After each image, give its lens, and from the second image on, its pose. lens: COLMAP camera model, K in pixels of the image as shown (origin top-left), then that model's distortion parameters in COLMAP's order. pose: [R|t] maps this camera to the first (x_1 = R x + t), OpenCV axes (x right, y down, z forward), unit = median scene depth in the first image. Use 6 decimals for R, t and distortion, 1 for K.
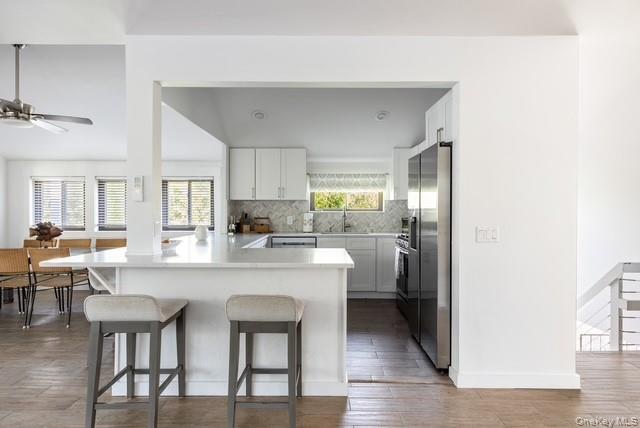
lens RADIAL K [[325.3, 0, 321.3], [0, 325.3, 213.6], [0, 0, 1]] dist [0.002047, -0.000294]
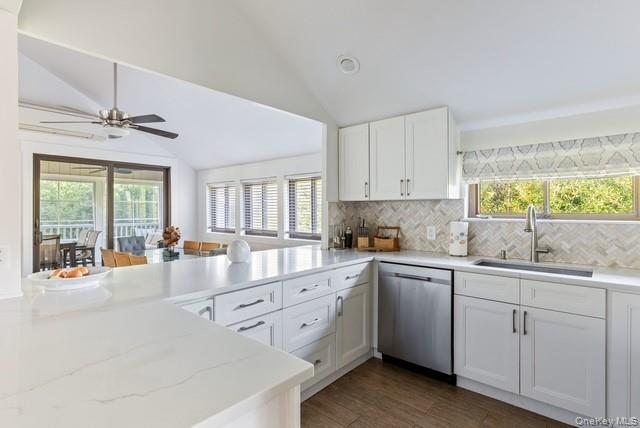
lens RADIAL K [[325.3, 0, 318.7], [0, 325.3, 208.8], [0, 0, 1]] dist [0.002047, -0.000294]
pose [[0.763780, -0.003530, -0.645467, 0.135708], [-0.006029, 0.999902, -0.012603, -0.015300], [0.645449, 0.013518, 0.763684, 0.405059]]
